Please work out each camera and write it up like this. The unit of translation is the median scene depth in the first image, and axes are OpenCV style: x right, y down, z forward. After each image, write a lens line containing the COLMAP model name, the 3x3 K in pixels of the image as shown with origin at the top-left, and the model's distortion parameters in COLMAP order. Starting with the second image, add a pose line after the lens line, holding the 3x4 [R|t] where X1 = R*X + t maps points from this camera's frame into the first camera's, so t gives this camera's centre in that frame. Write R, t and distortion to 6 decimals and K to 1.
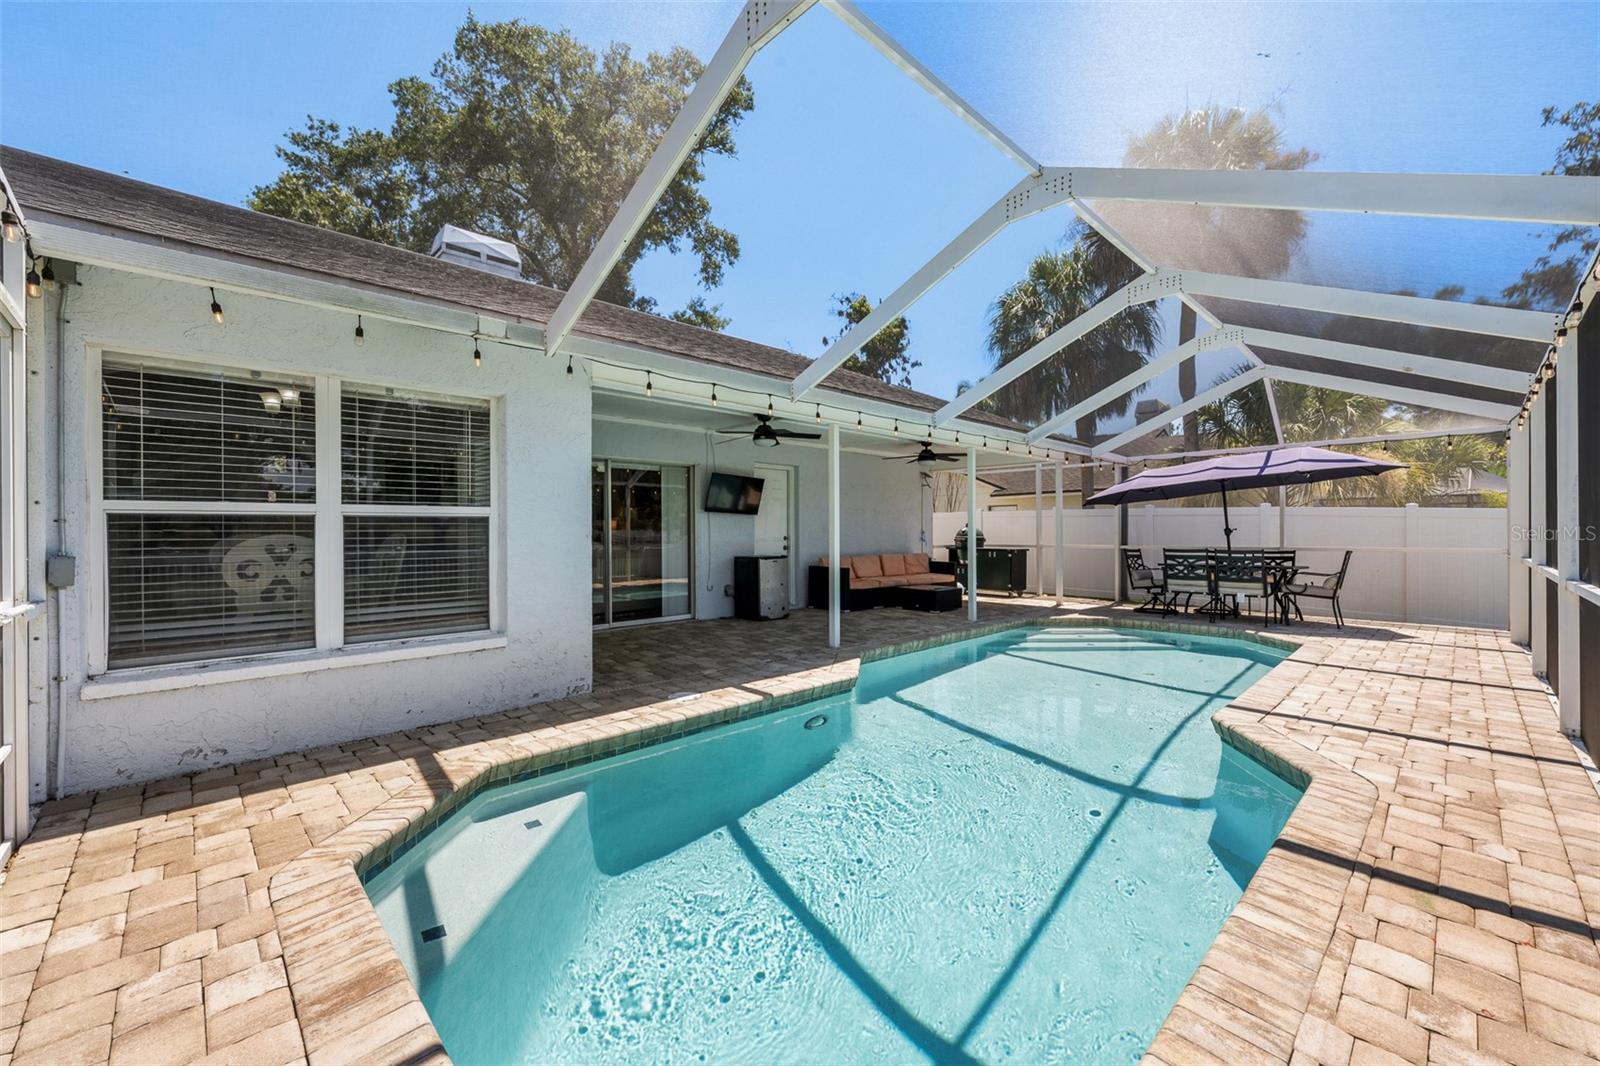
lens RADIAL K [[642.2, 0, 800.0], [0, 642.2, 533.0], [0, 0, 1]] dist [-0.002810, -0.000239]
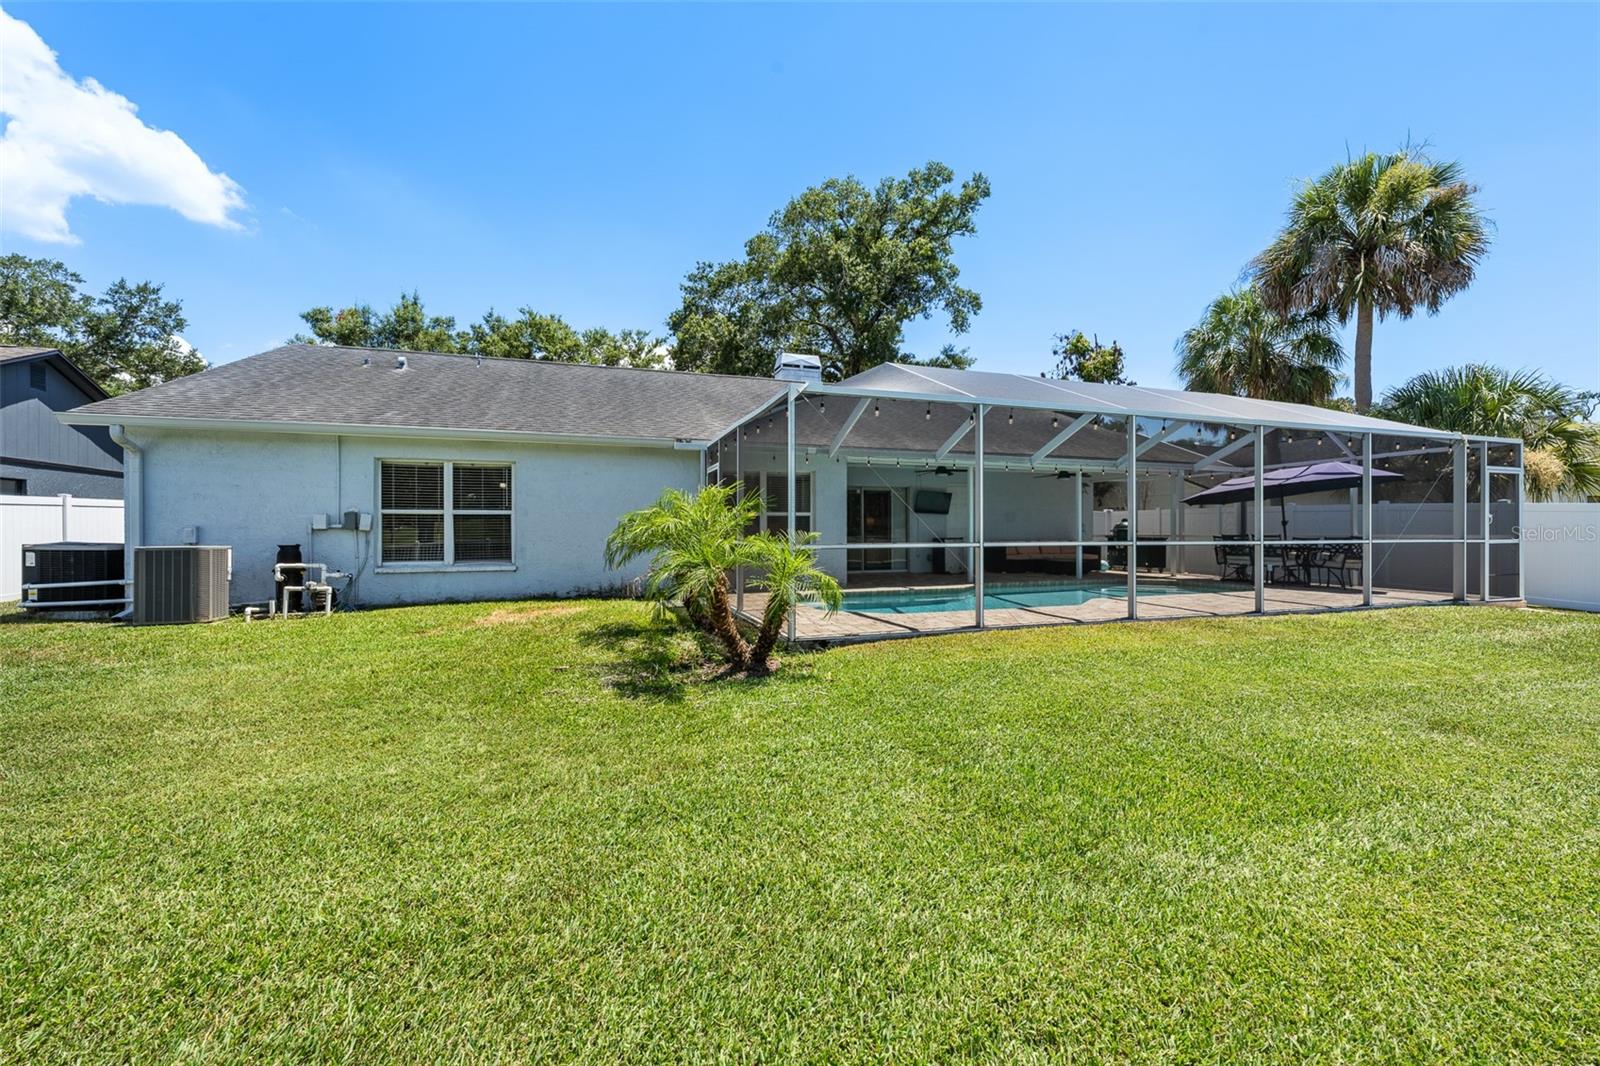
lens RADIAL K [[642.2, 0, 800.0], [0, 642.2, 533.0], [0, 0, 1]] dist [-0.002810, -0.000239]
pose [[0.903073, 0.002827, -0.429478, 0.133487], [-0.003312, 0.999994, -0.000383, 0.010703], [0.429475, 0.001768, 0.903077, -0.304821]]
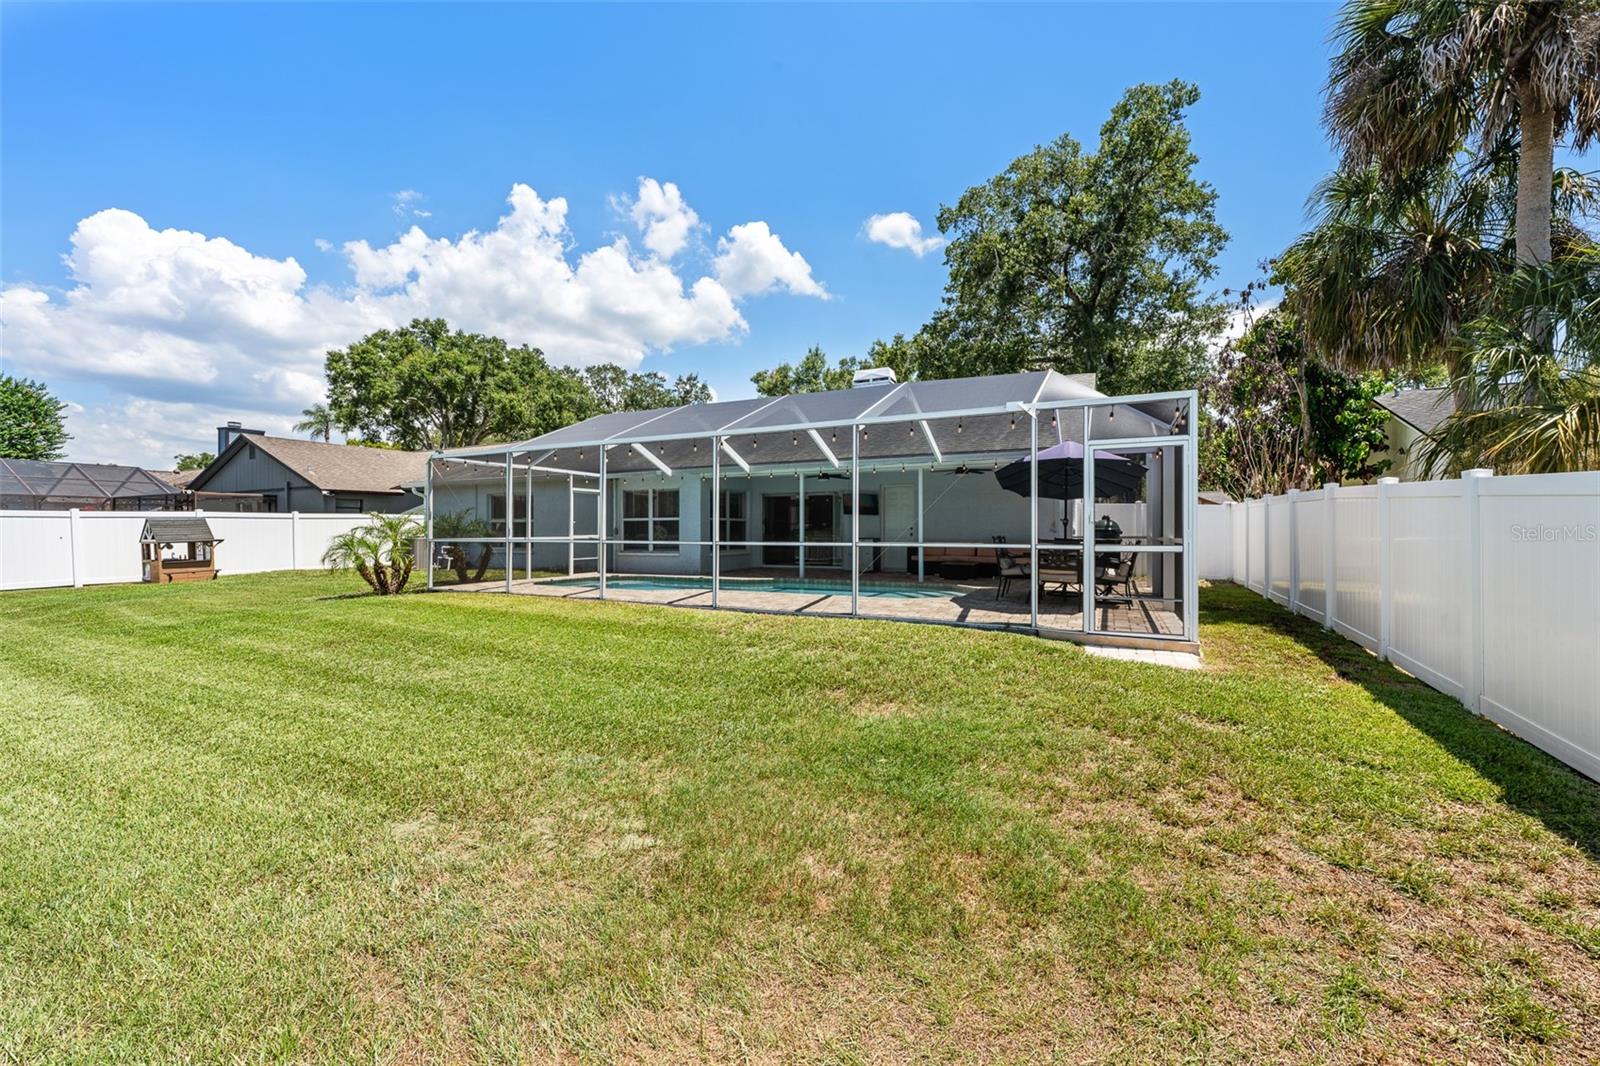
lens RADIAL K [[642.2, 0, 800.0], [0, 642.2, 533.0], [0, 0, 1]] dist [-0.002810, -0.000239]
pose [[0.336905, 0.004510, -0.941528, 0.647130], [-0.002005, 0.999990, 0.004072, 0.006758], [0.941537, 0.000516, 0.336910, 0.085419]]
